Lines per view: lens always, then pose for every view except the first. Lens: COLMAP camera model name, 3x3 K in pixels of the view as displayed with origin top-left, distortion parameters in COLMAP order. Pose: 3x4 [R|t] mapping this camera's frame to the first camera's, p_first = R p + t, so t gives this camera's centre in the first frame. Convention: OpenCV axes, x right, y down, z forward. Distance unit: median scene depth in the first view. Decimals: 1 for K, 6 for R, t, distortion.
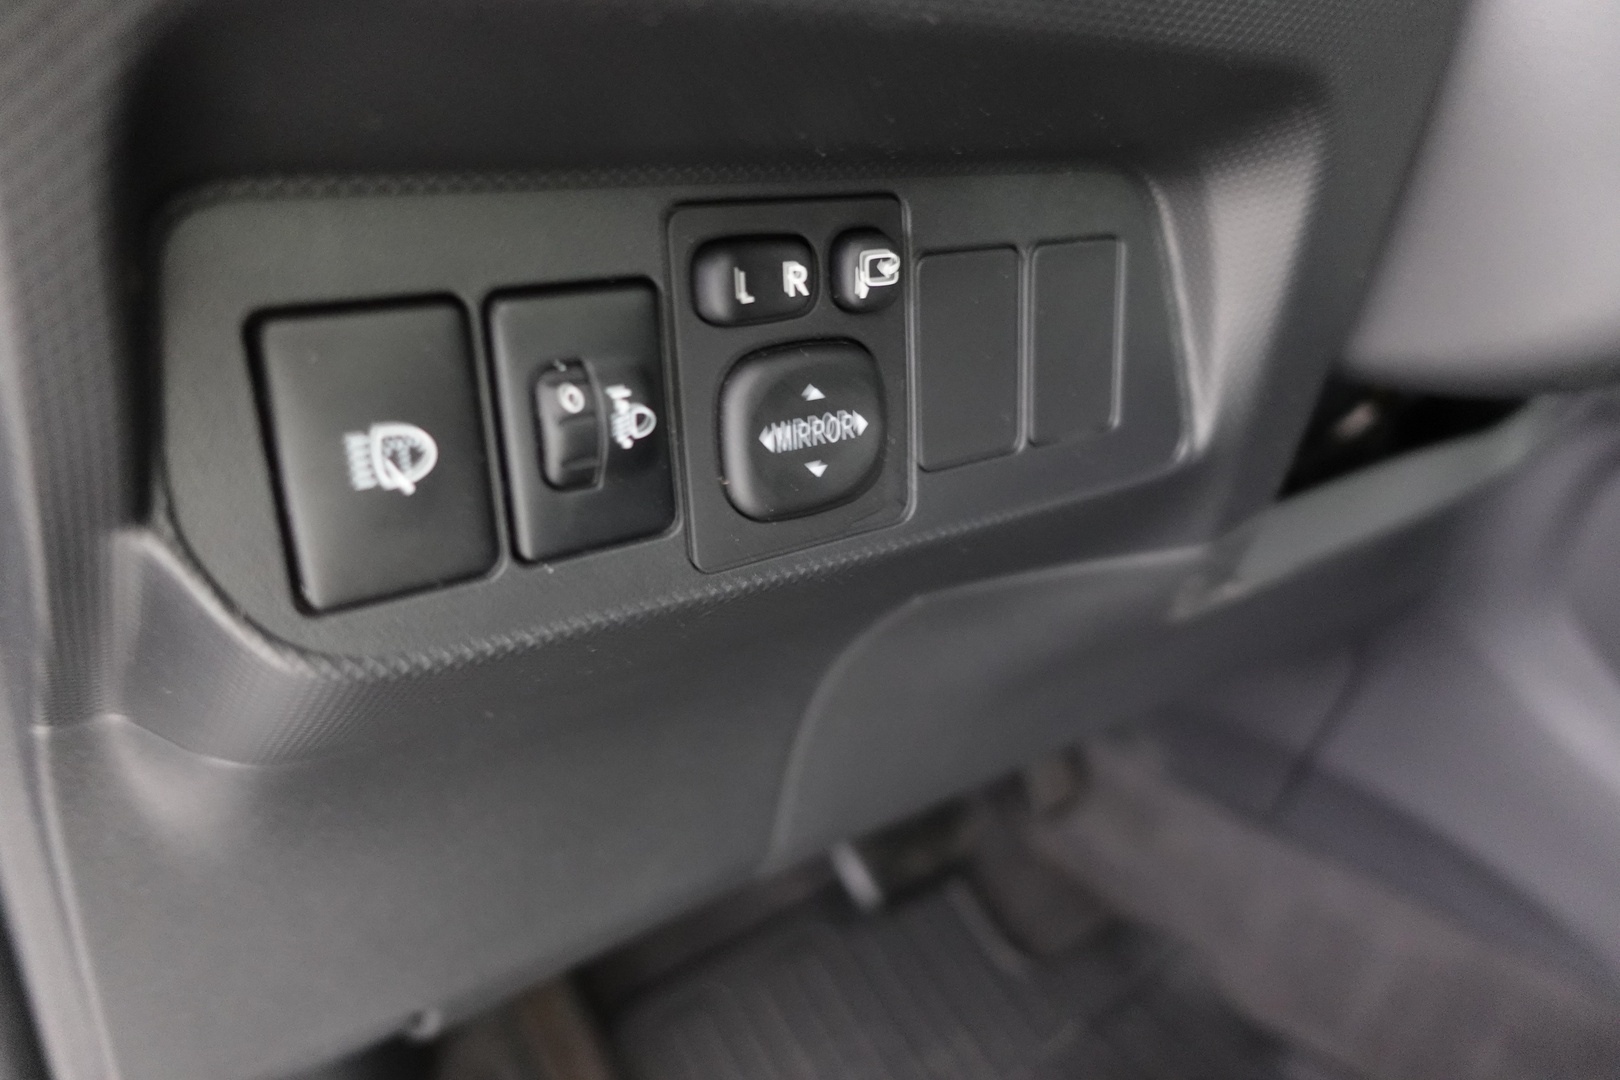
lens RADIAL K [[1177.2, 0, 810.0], [0, 1177.2, 540.0], [0, 0, 1]] dist [-0.002694, -0.000483]
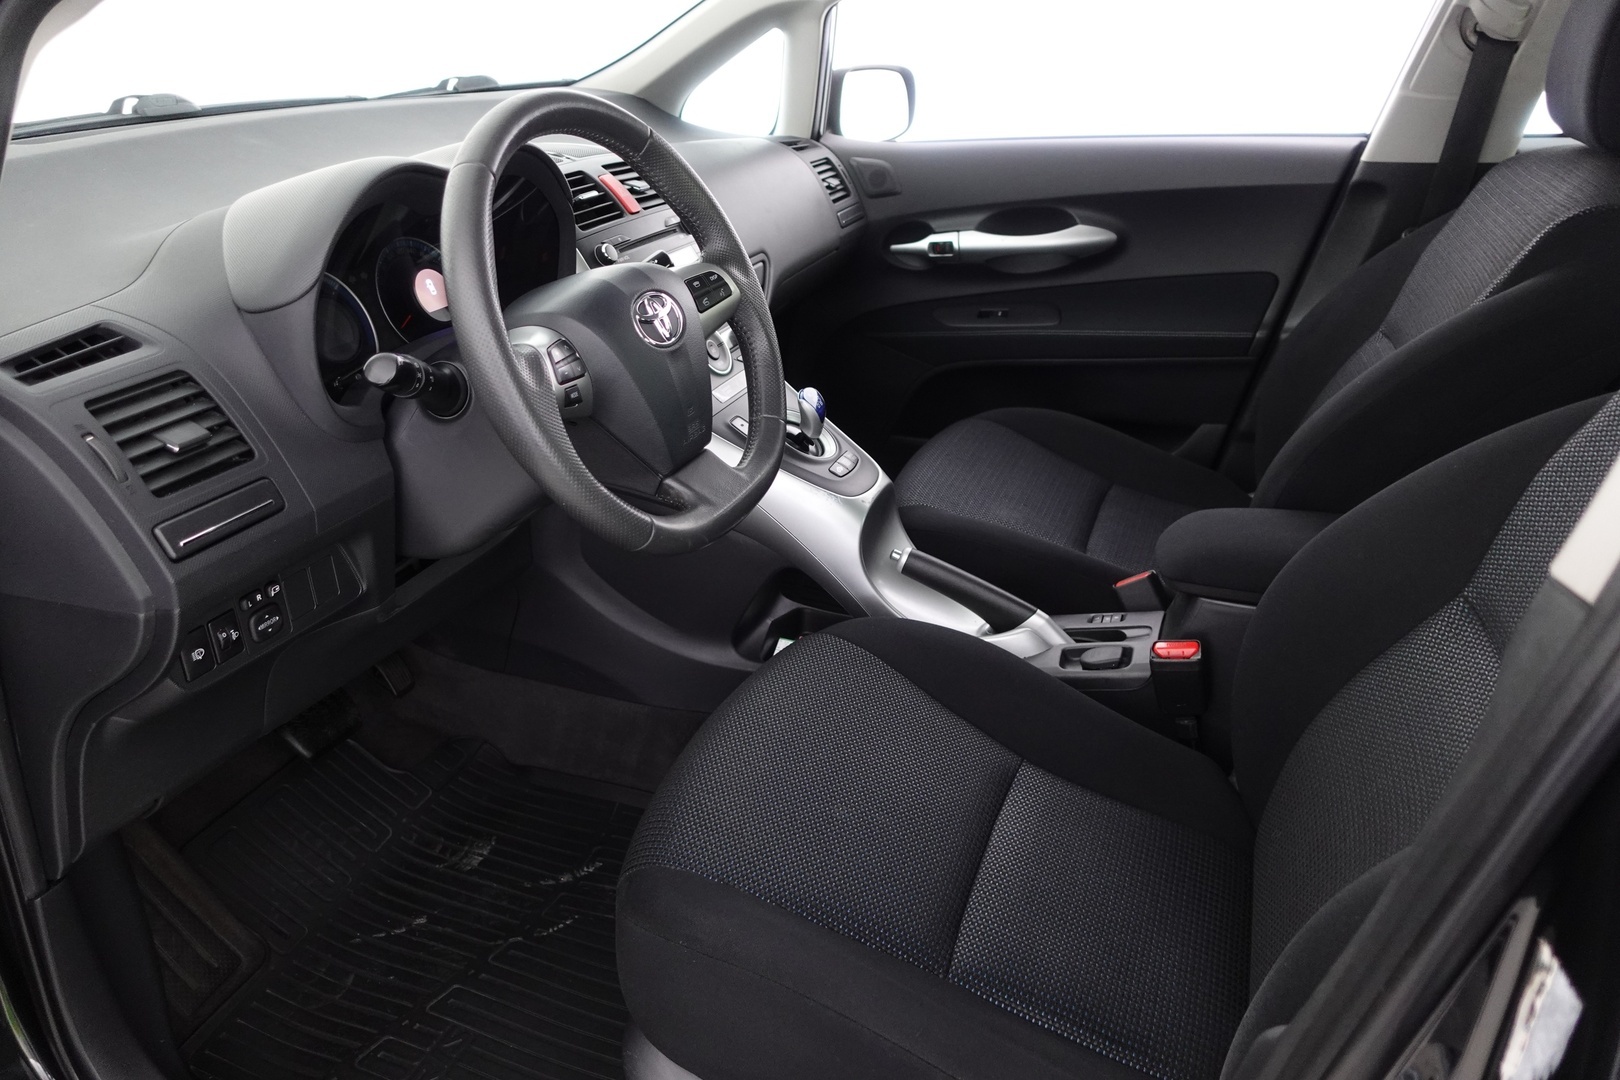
lens RADIAL K [[1177.2, 0, 810.0], [0, 1177.2, 540.0], [0, 0, 1]] dist [-0.002694, -0.000483]
pose [[0.864202, -0.194355, 0.464091, -0.190360], [0.148182, 0.979787, 0.134385, -0.567335], [-0.480829, -0.047366, 0.875534, -3.295361]]
